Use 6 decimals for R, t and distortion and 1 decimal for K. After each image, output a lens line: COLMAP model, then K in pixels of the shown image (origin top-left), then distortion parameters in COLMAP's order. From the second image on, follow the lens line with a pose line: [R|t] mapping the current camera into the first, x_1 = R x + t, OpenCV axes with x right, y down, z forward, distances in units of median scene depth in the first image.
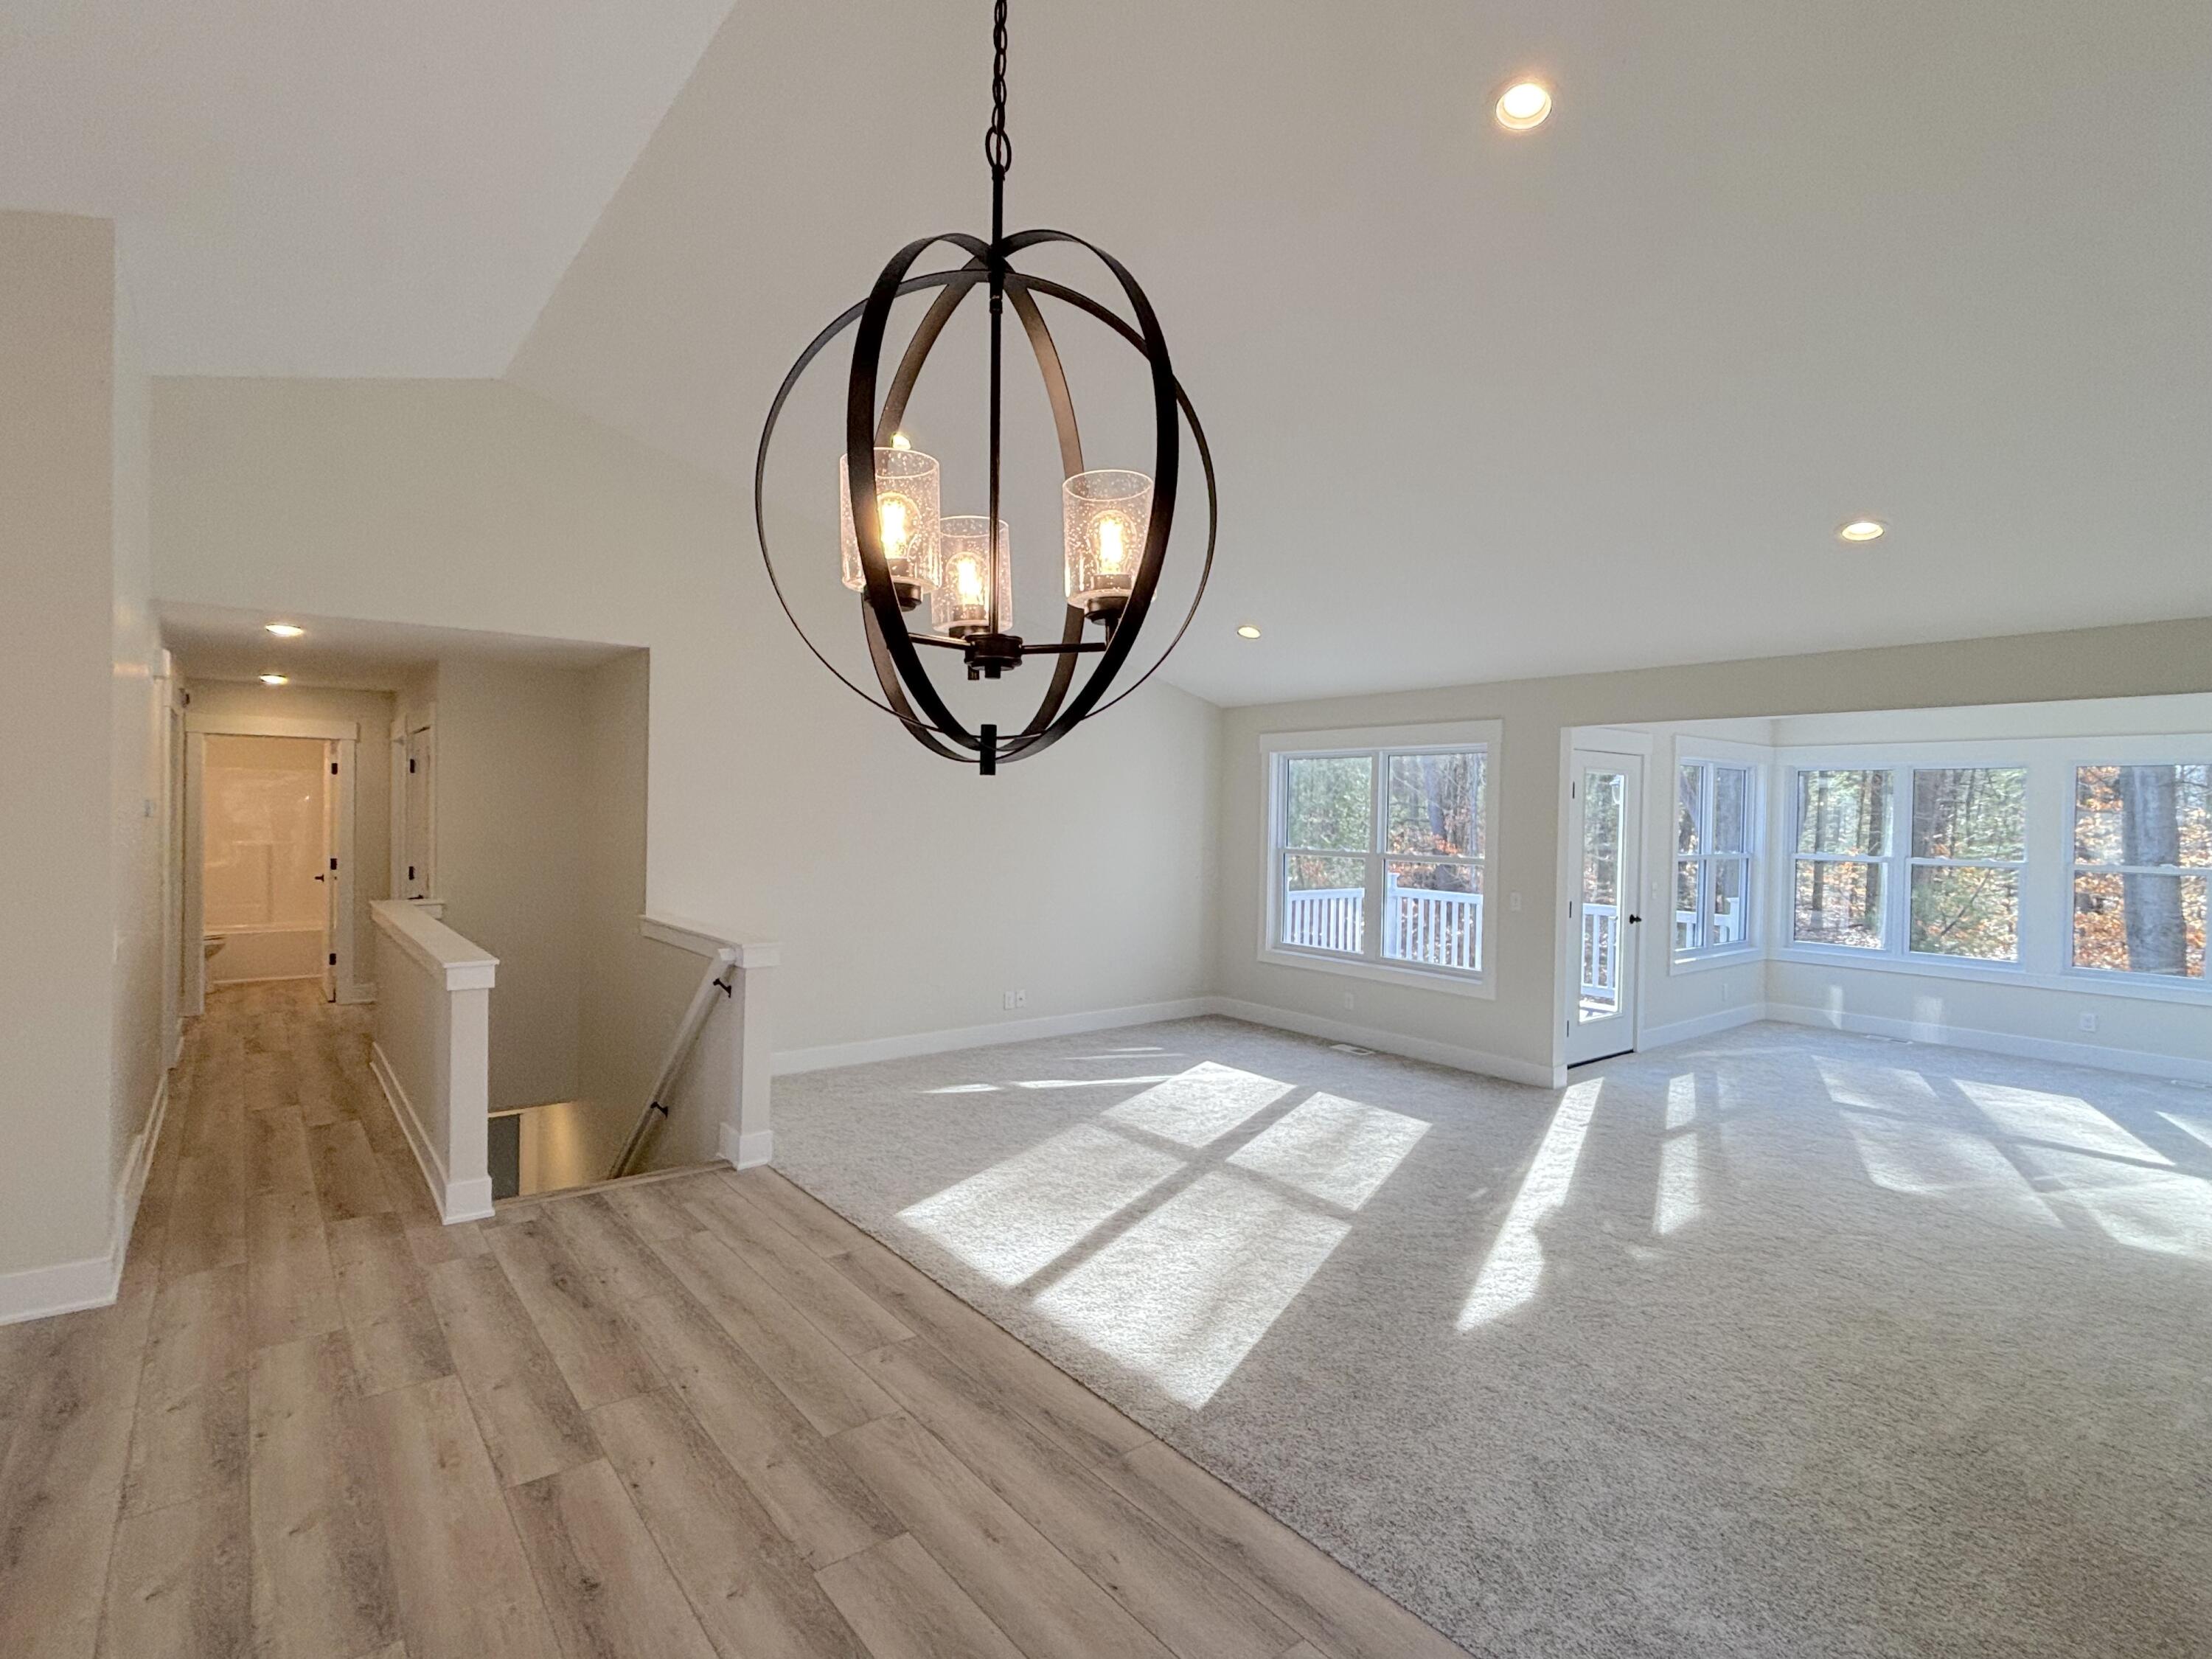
lens RADIAL K [[1083.1, 0, 1106.0], [0, 1083.1, 829.5], [0, 0, 1]] dist [0.005588, -0.000390]
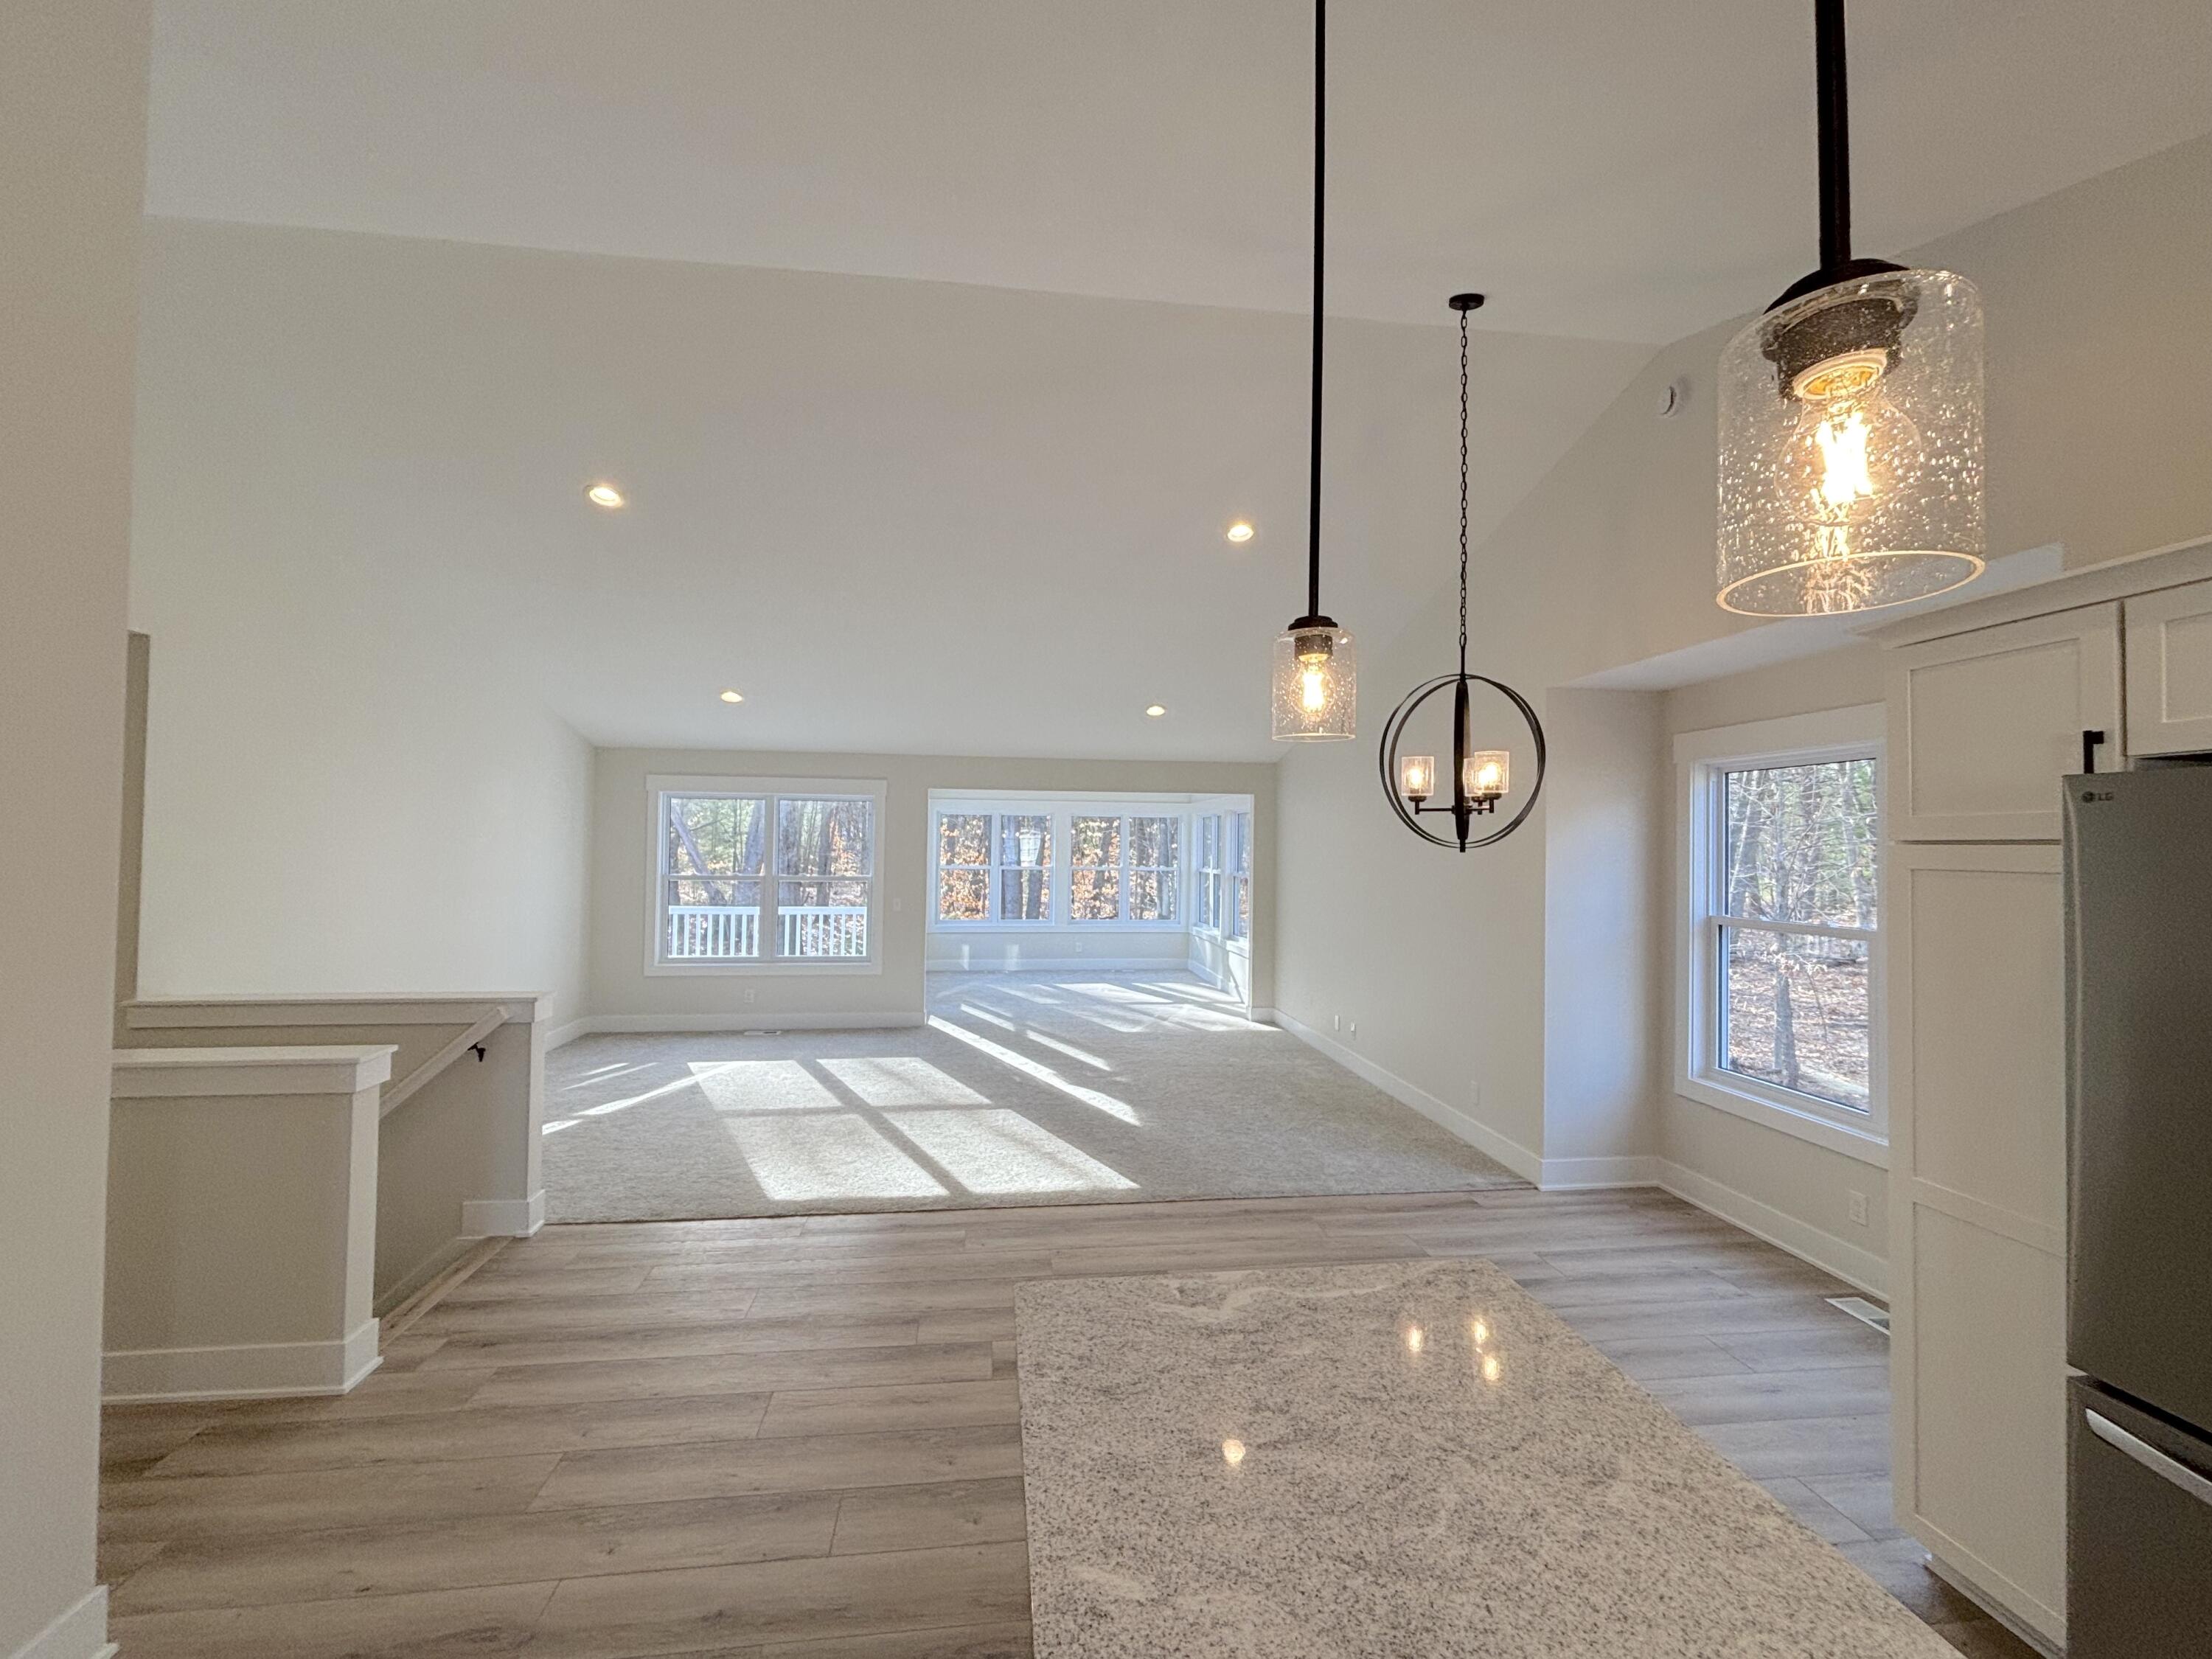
lens RADIAL K [[929.8, 0, 1106.0], [0, 929.8, 829.5], [0, 0, 1]] dist [-0.010743, -0.000192]
pose [[0.516311, 0.000327, 0.856401, -0.545401], [0.013508, 0.999872, -0.008526, -0.021399], [-0.856294, 0.015970, 0.516241, 0.104174]]
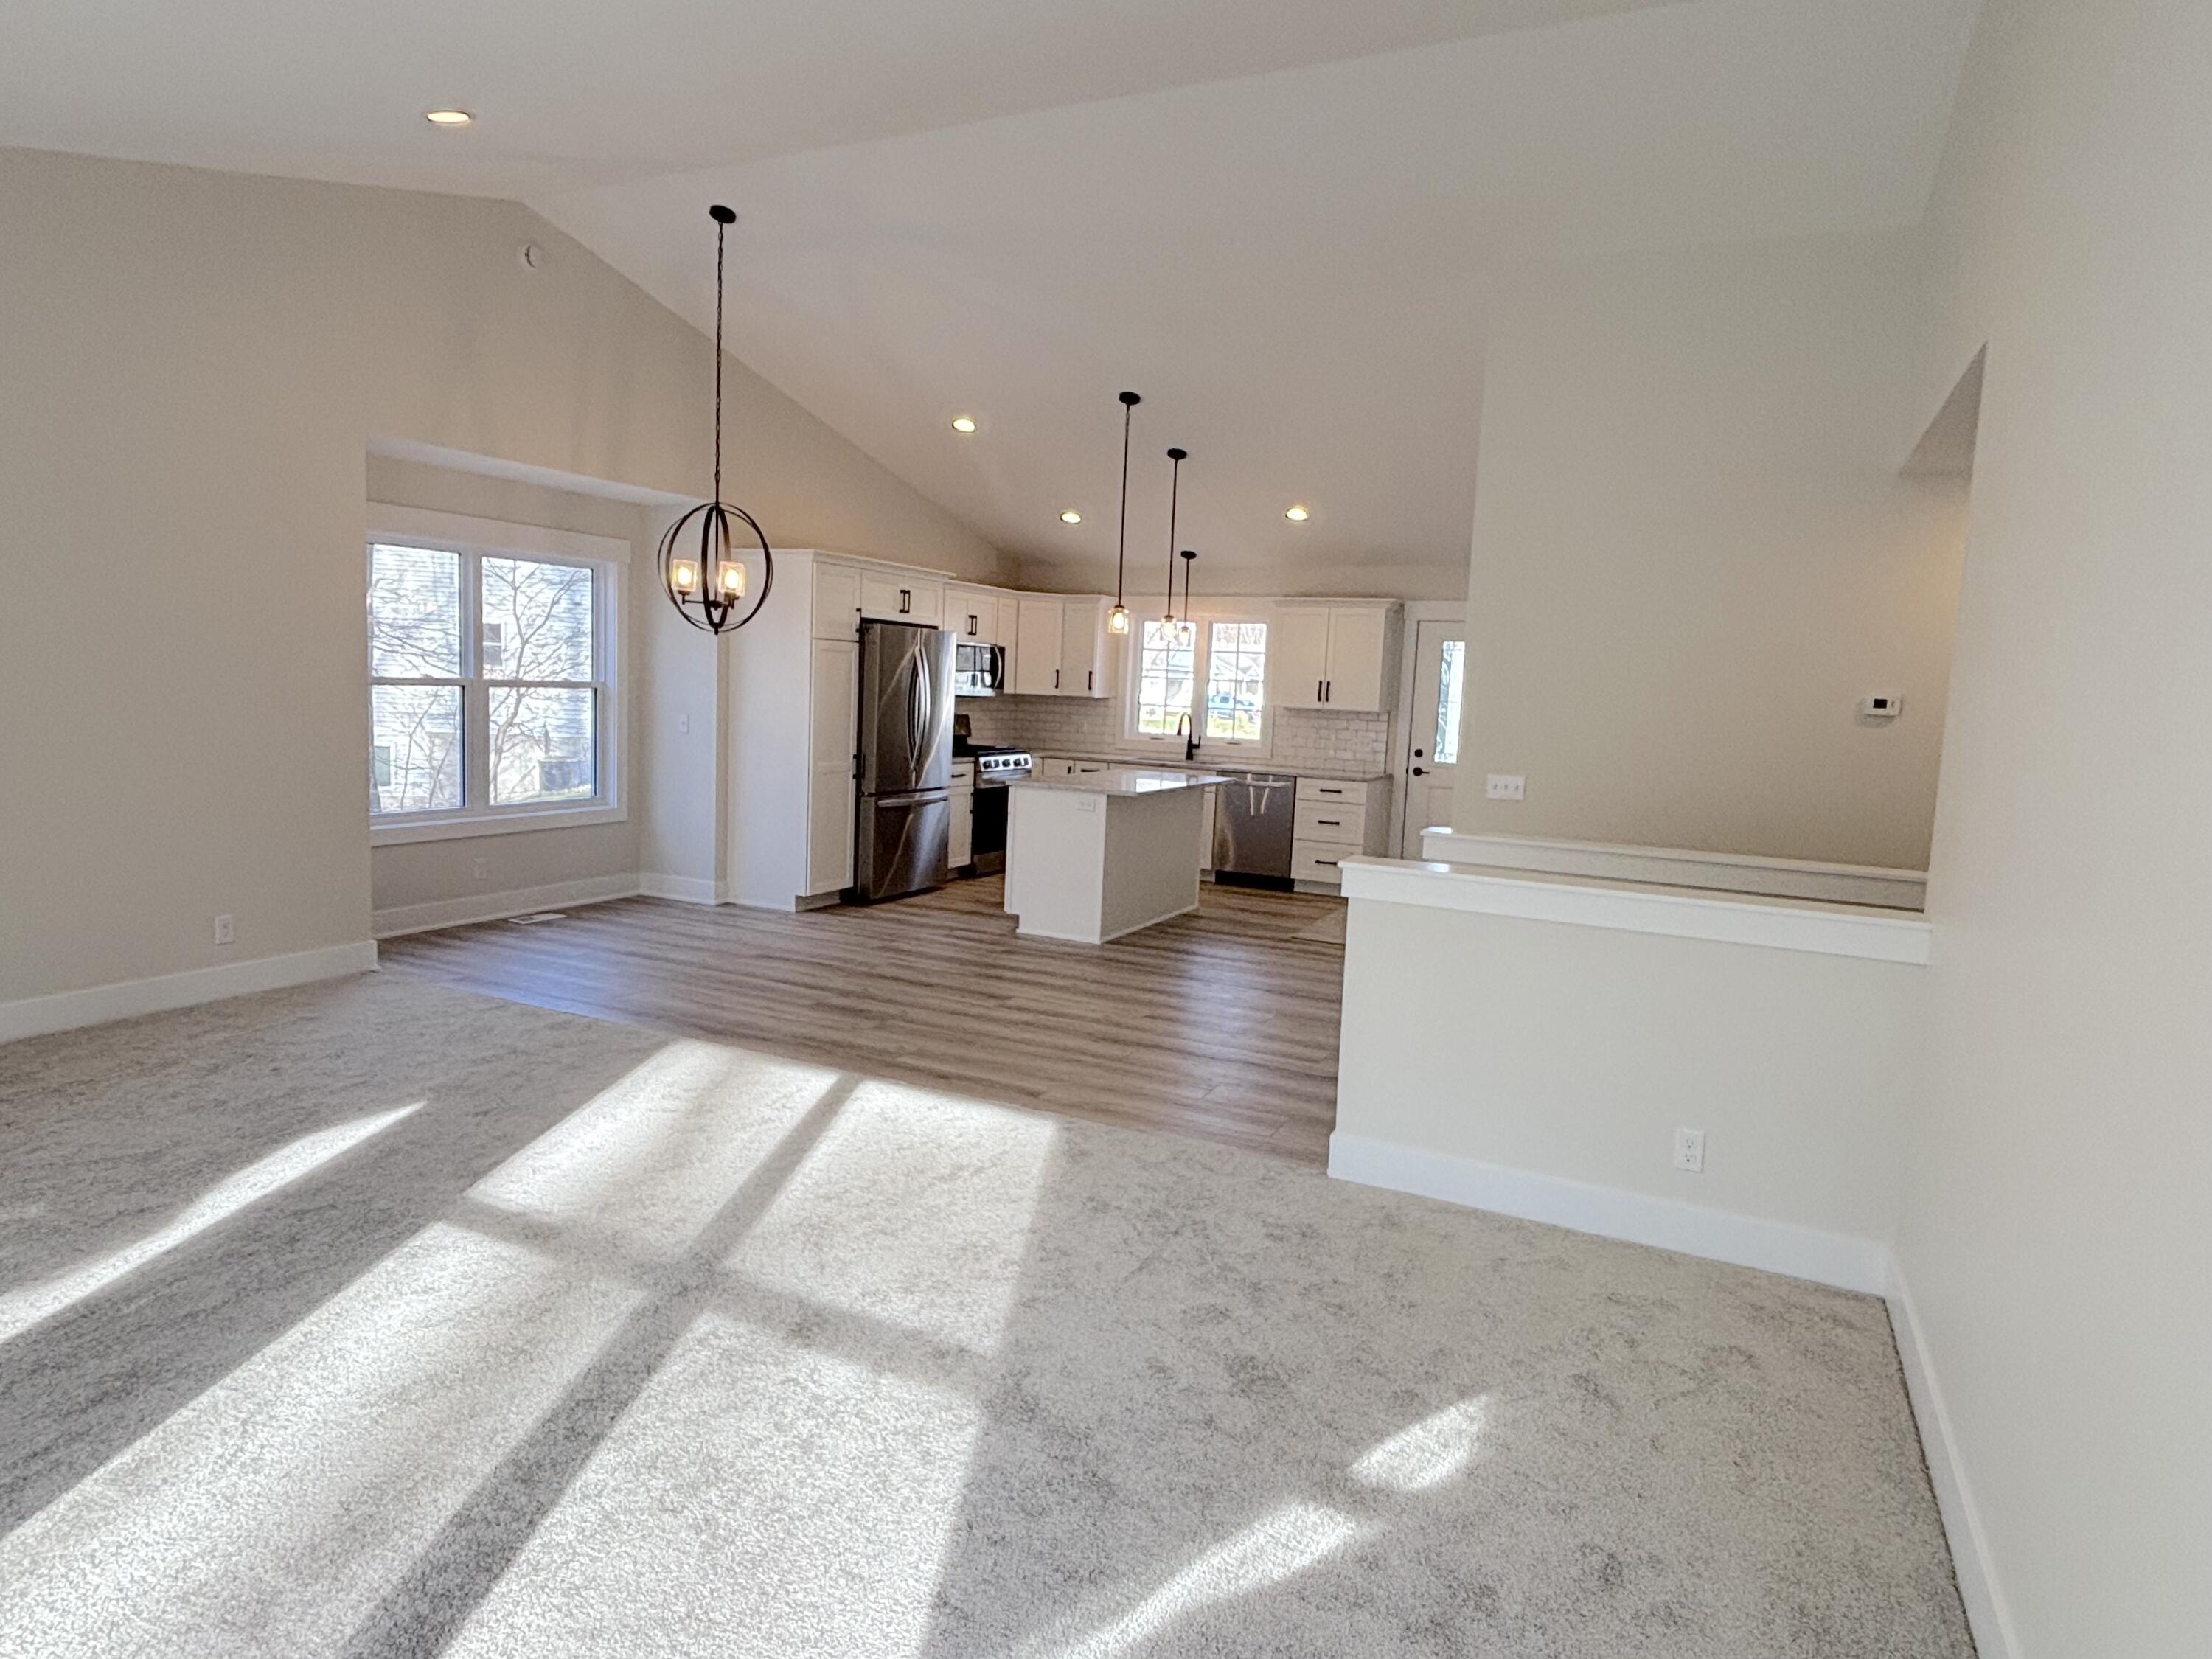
lens RADIAL K [[1306.7, 0, 1070.3], [0, 1306.7, 815.4], [0, 0, 1]] dist [-0.003158, -0.001990]
pose [[-0.908061, -0.009644, -0.418726, 0.142707], [-0.061672, 0.991916, 0.110898, -0.003003], [0.414272, 0.126526, -0.901316, 1.200363]]
